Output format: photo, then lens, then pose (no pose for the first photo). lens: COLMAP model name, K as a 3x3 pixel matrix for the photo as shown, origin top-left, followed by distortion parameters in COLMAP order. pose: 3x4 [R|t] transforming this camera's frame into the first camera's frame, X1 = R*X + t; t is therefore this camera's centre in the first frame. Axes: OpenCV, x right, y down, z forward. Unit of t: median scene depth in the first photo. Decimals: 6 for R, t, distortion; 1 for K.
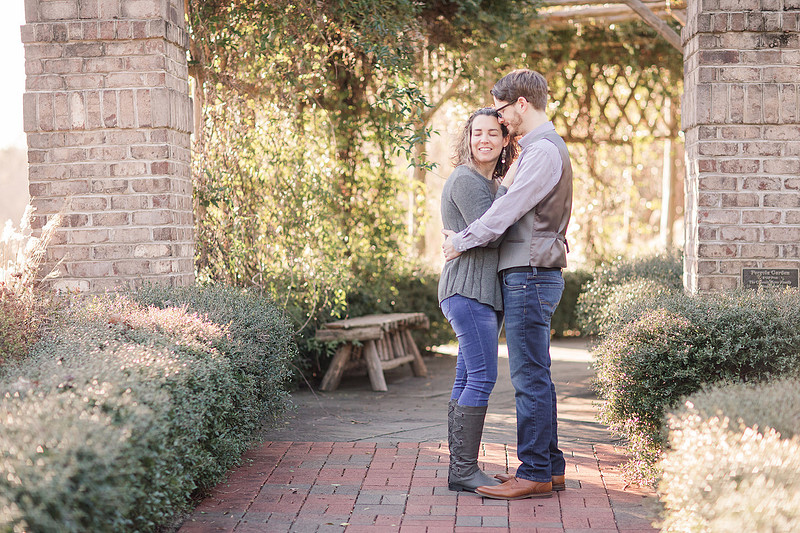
lens RADIAL K [[1996.7, 0, 394.6], [0, 1996.7, 257.9], [0, 0, 1]] dist [0.308753, 0.000000]
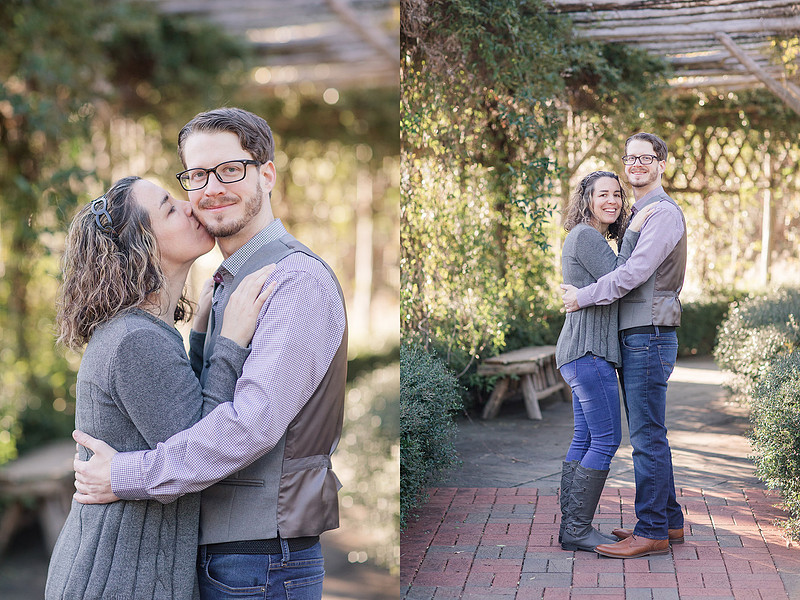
lens RADIAL K [[2261.3, 0, 399.5], [0, 2261.3, 299.4], [0, 0, 1]] dist [-0.624597, 0.000000]
pose [[0.997553, -0.006085, -0.069650, 0.007655], [0.004920, 0.999845, -0.016882, 0.027685], [0.069742, 0.016498, 0.997429, -0.344443]]
